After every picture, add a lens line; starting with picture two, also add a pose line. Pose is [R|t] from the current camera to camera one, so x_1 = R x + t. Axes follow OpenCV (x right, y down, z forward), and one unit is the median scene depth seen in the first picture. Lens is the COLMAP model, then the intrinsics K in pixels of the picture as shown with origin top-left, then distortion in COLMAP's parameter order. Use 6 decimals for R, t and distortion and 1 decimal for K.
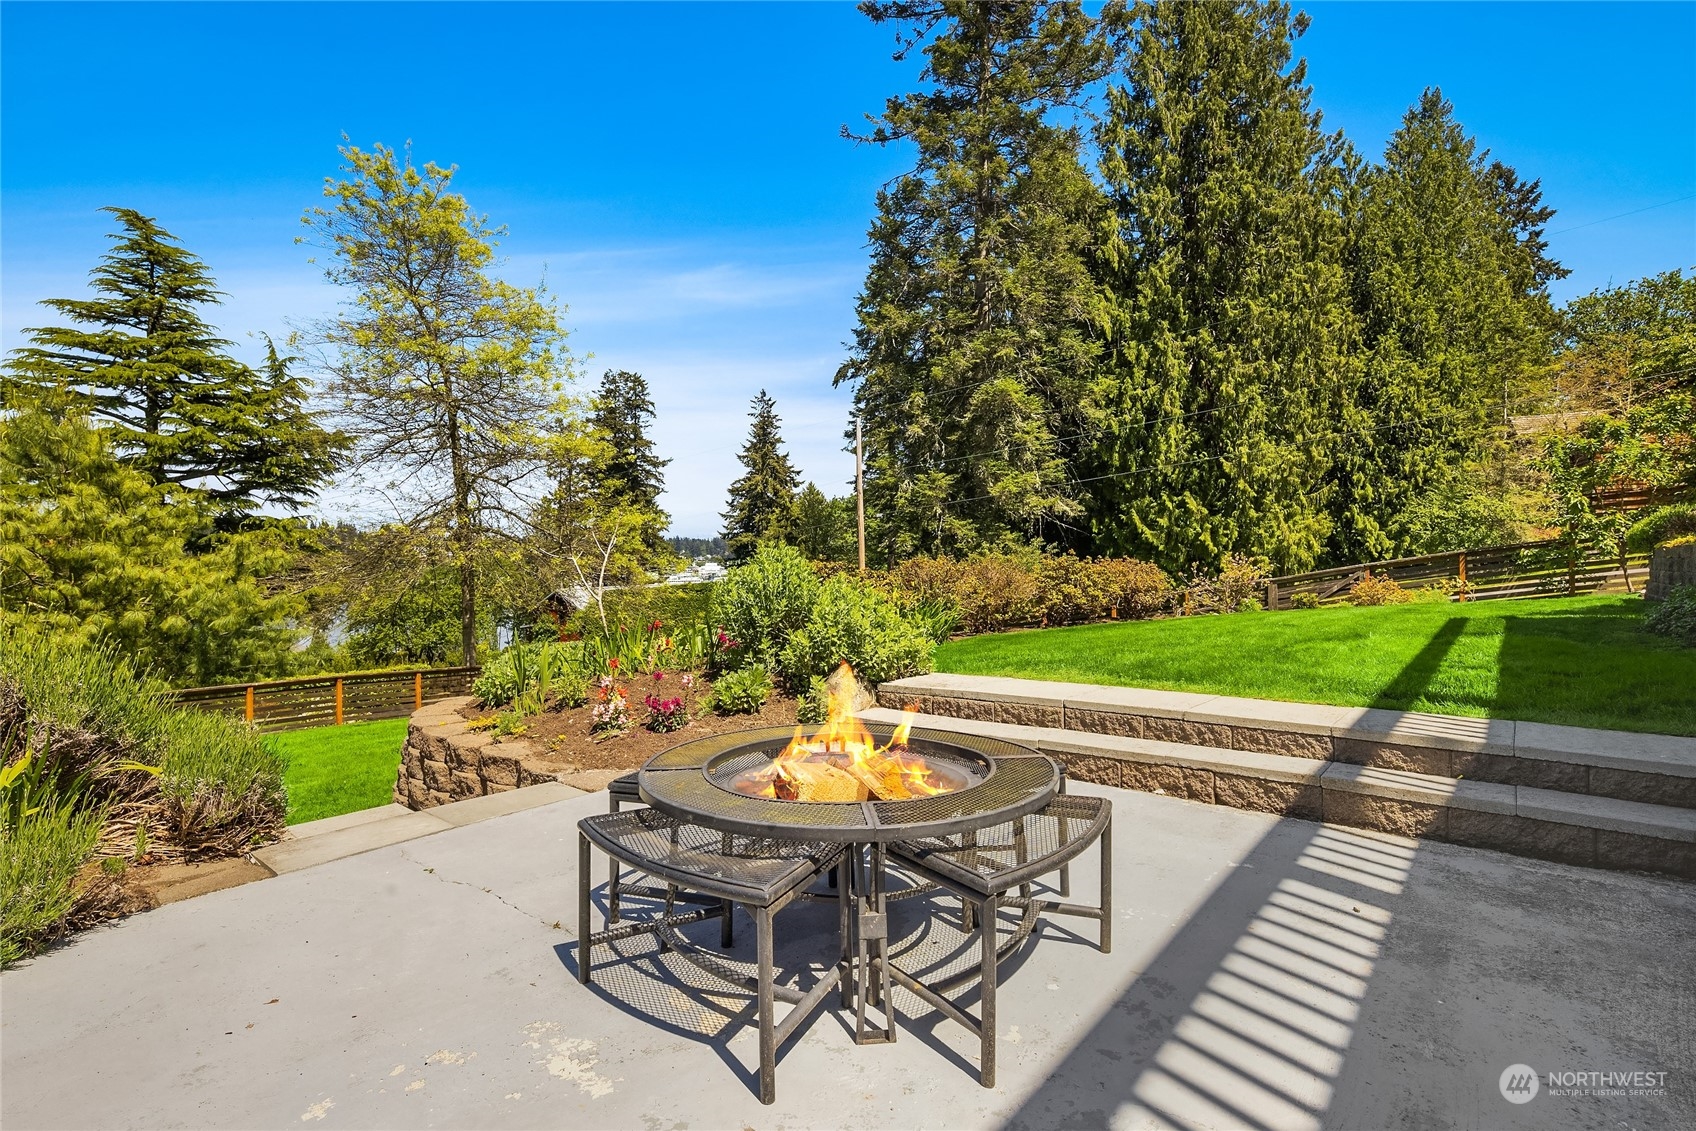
lens RADIAL K [[824.9, 0, 860.8], [0, 824.9, 539.5], [0, 0, 1]] dist [0.008112, -0.004635]
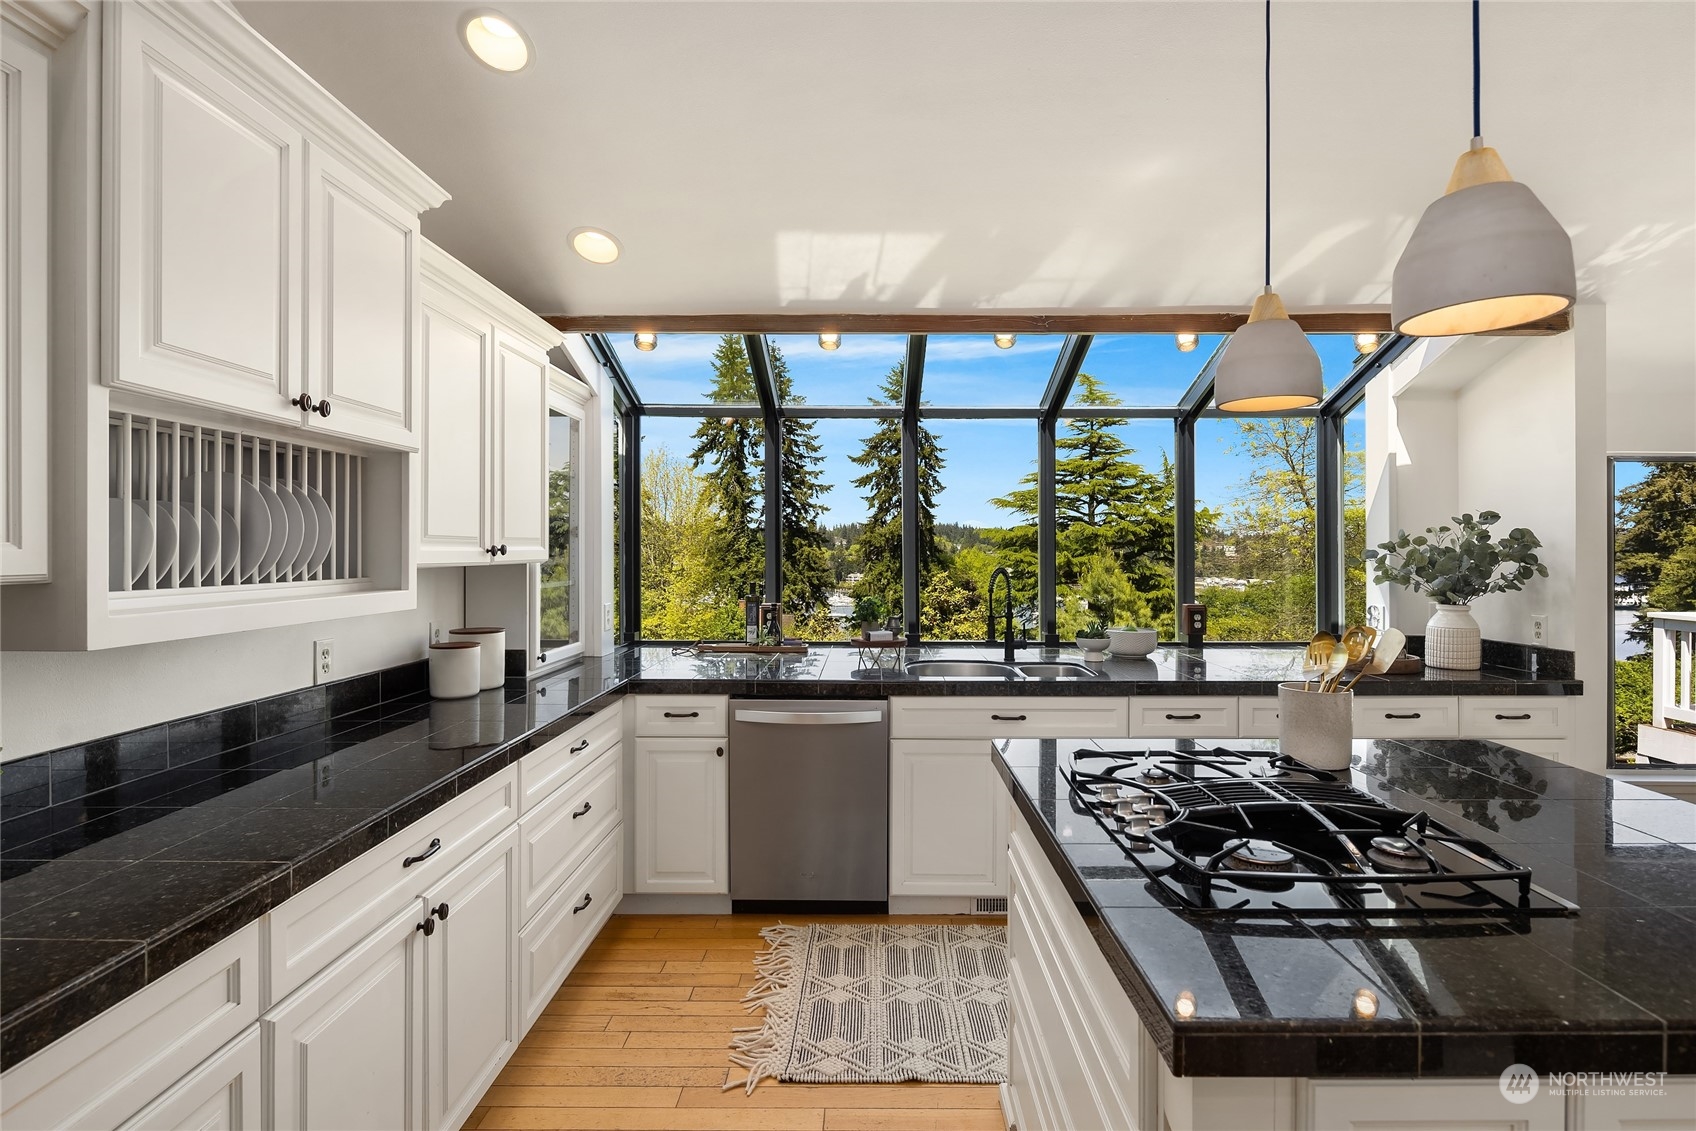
lens RADIAL K [[824.9, 0, 872.9], [0, 824.9, 553.4], [0, 0, 1]] dist [0.008112, -0.004635]
pose [[0.622445, 0.009890, -0.782601, 0.066189], [0.004974, 0.999850, 0.016591, -0.091008], [0.782648, -0.014220, 0.622302, -0.238075]]
